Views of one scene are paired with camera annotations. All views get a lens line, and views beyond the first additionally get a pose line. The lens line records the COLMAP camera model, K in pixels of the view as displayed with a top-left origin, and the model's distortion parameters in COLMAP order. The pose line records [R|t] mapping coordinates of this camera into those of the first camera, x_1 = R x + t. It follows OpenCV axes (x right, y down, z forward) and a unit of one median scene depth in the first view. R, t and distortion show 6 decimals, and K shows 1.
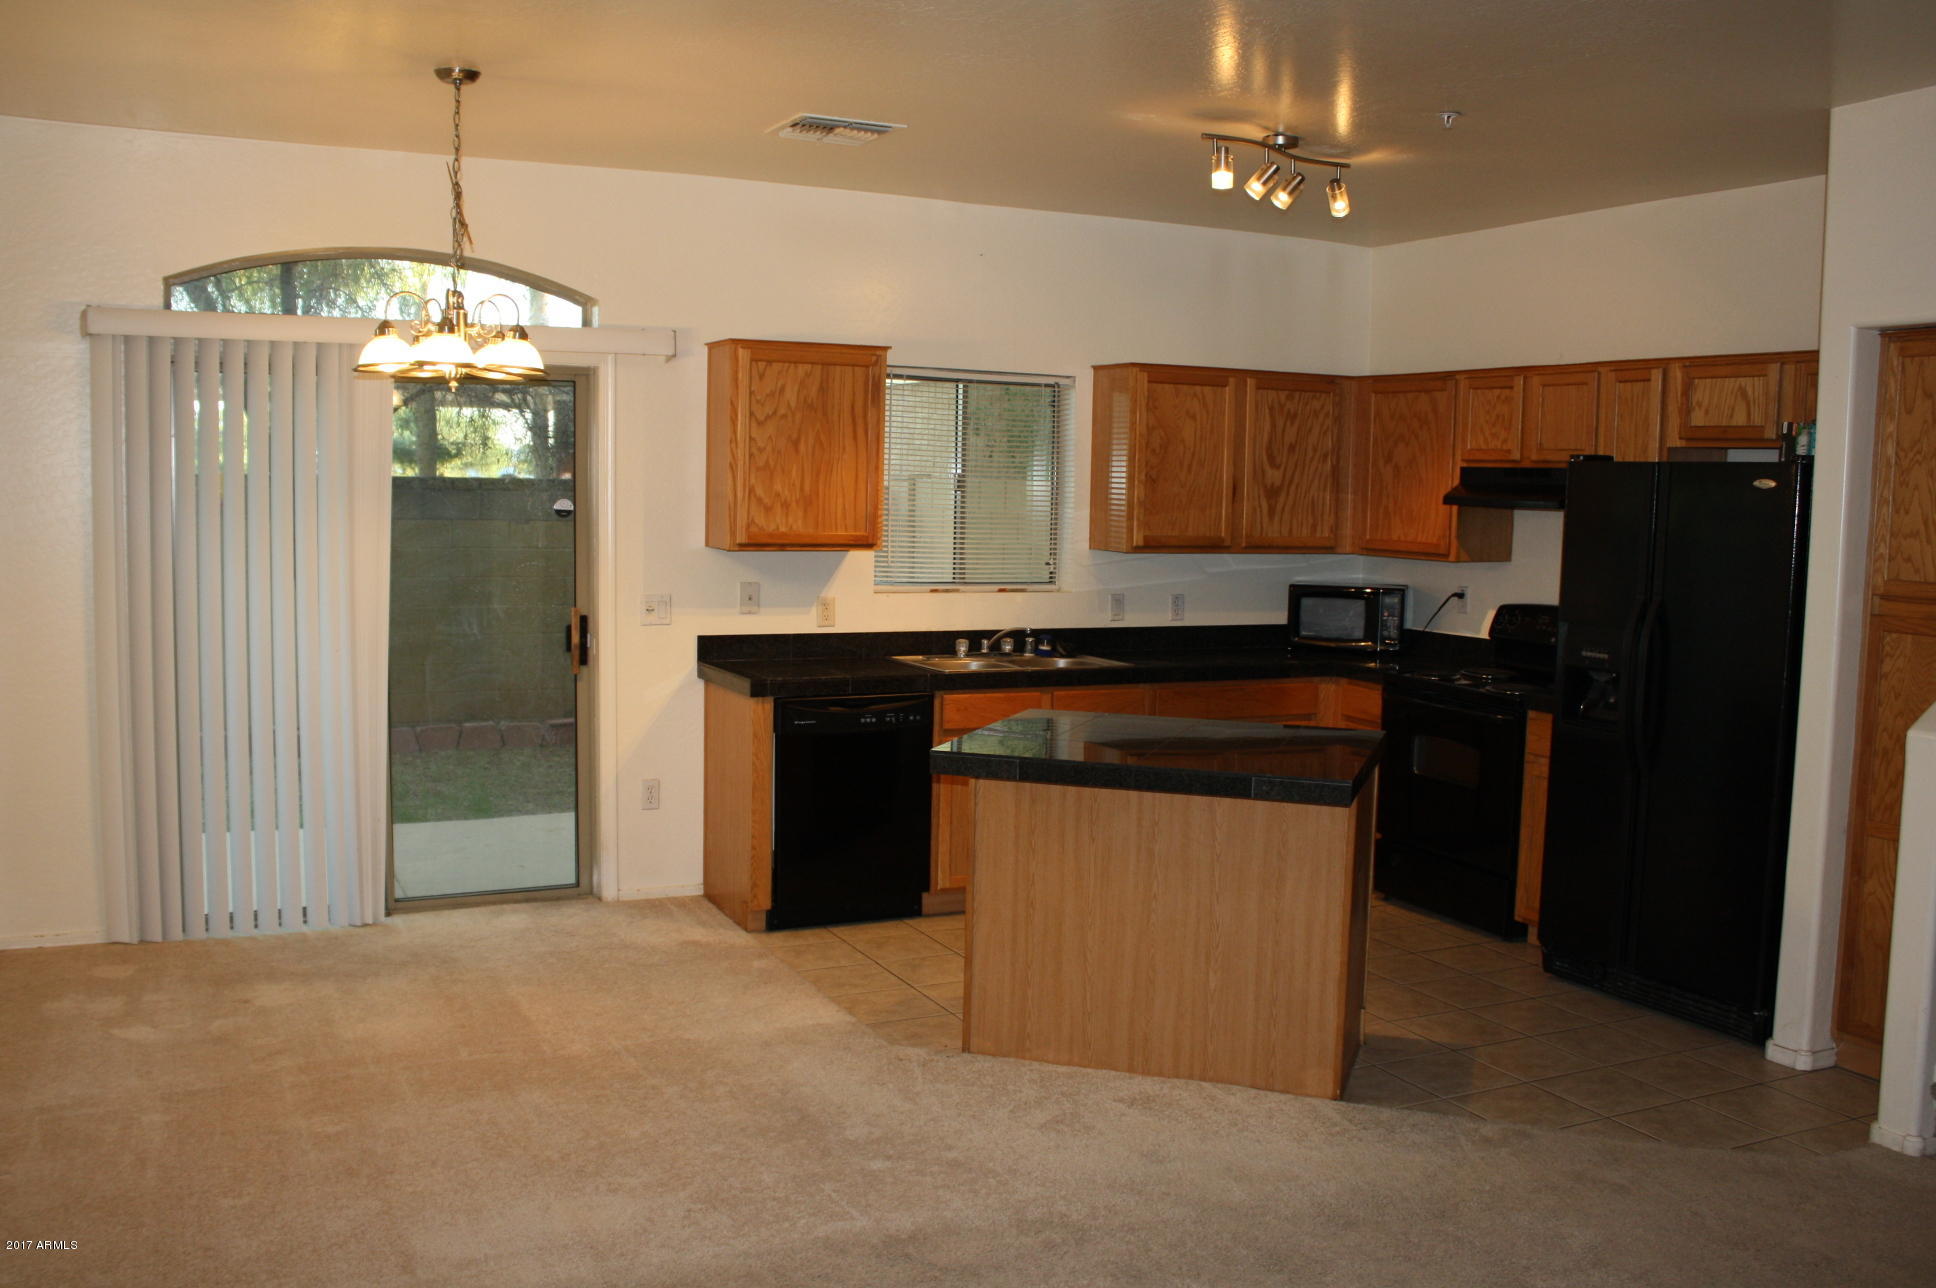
lens RADIAL K [[1617.3, 0, 968.0], [0, 1617.3, 644.0], [0, 0, 1]] dist [-0.225878, 0.196209]
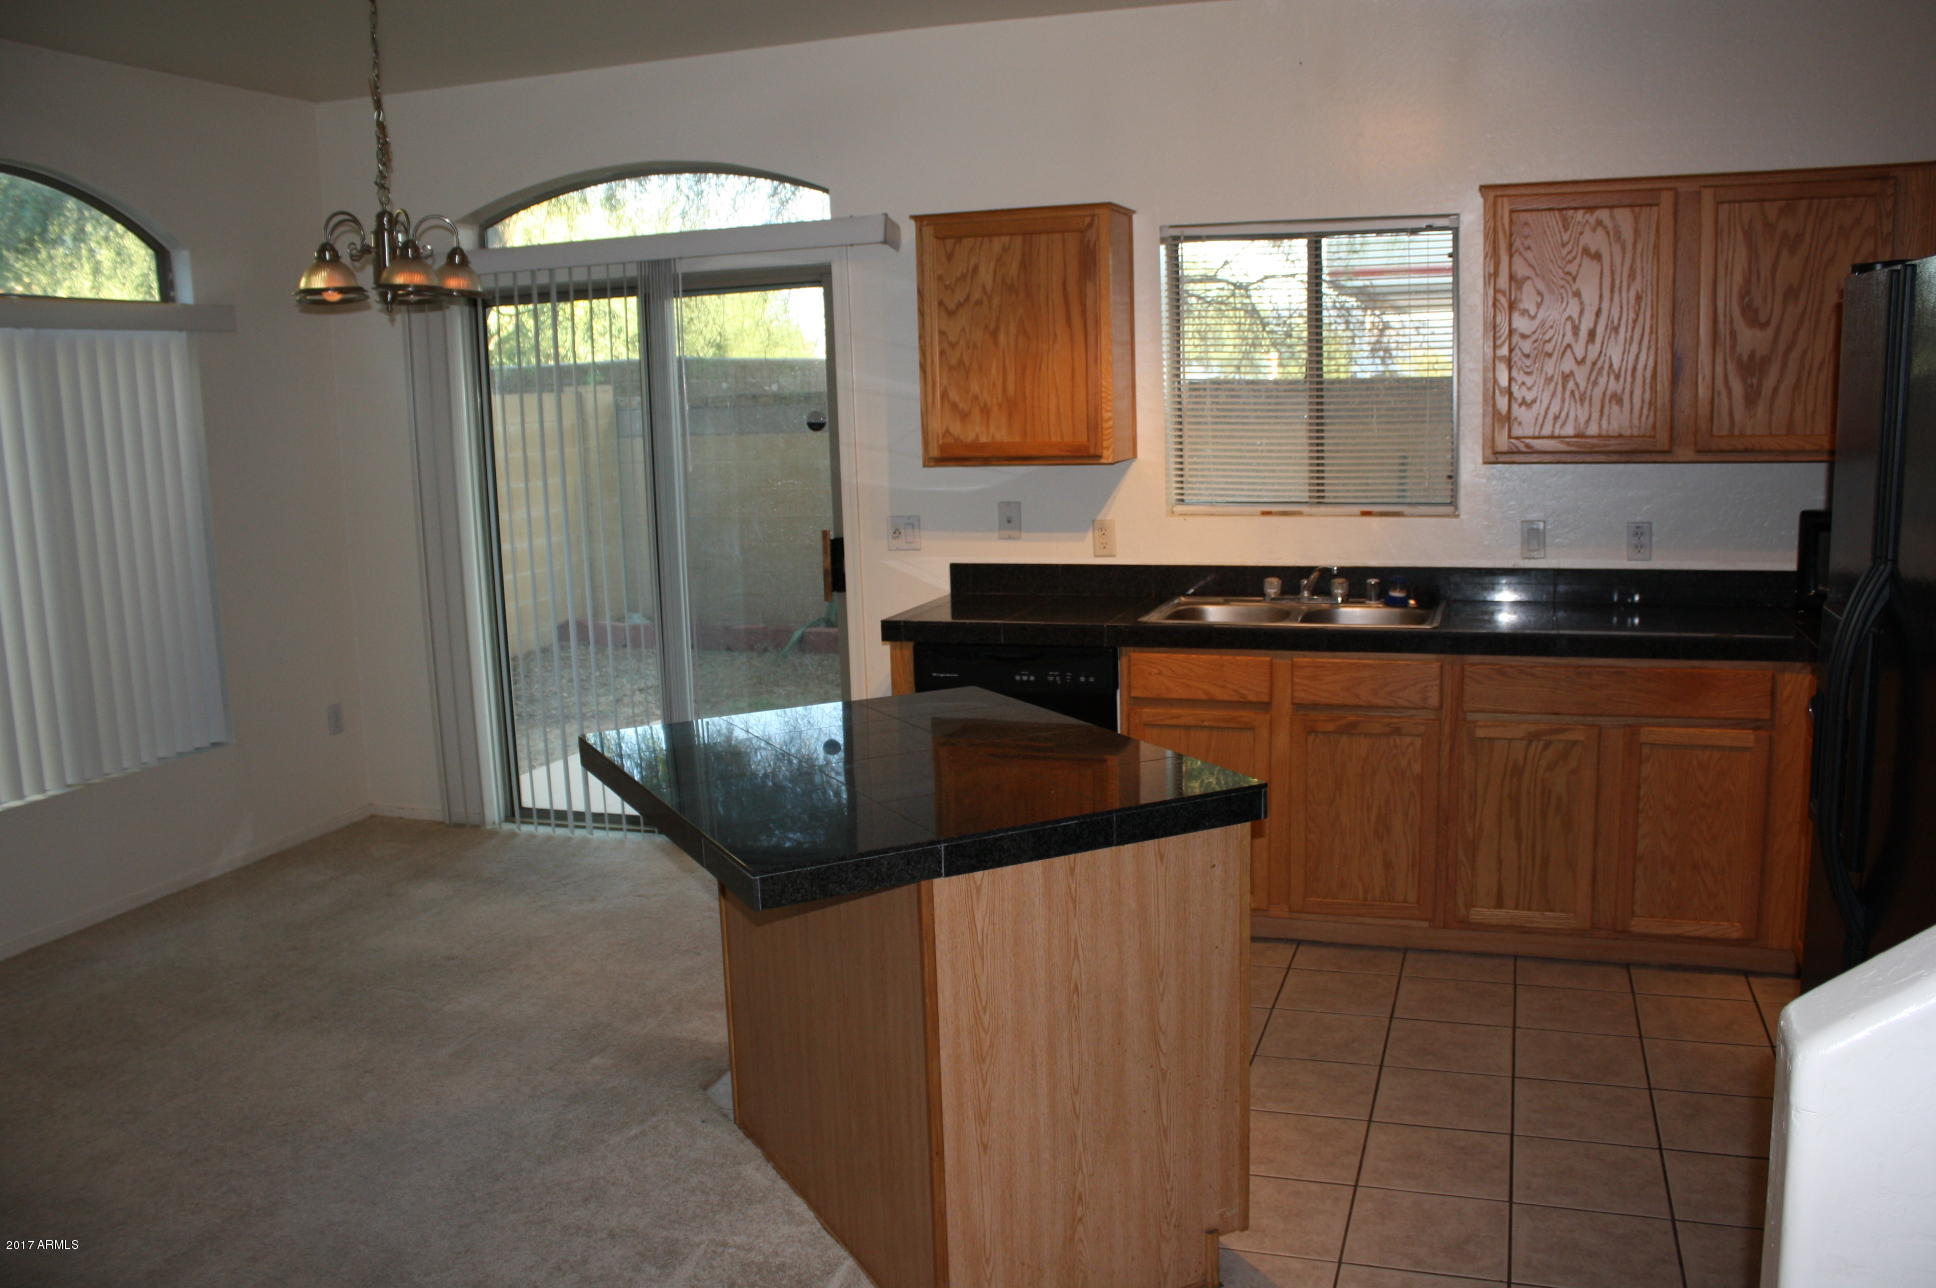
lens RADIAL K [[1617.3, 0, 968.0], [0, 1617.3, 644.0], [0, 0, 1]] dist [-0.225878, 0.196209]
pose [[0.712933, 0.067779, -0.697949, 0.460357], [-0.020029, 0.996880, 0.076350, -0.029438], [0.700946, -0.040453, 0.712066, 0.399543]]
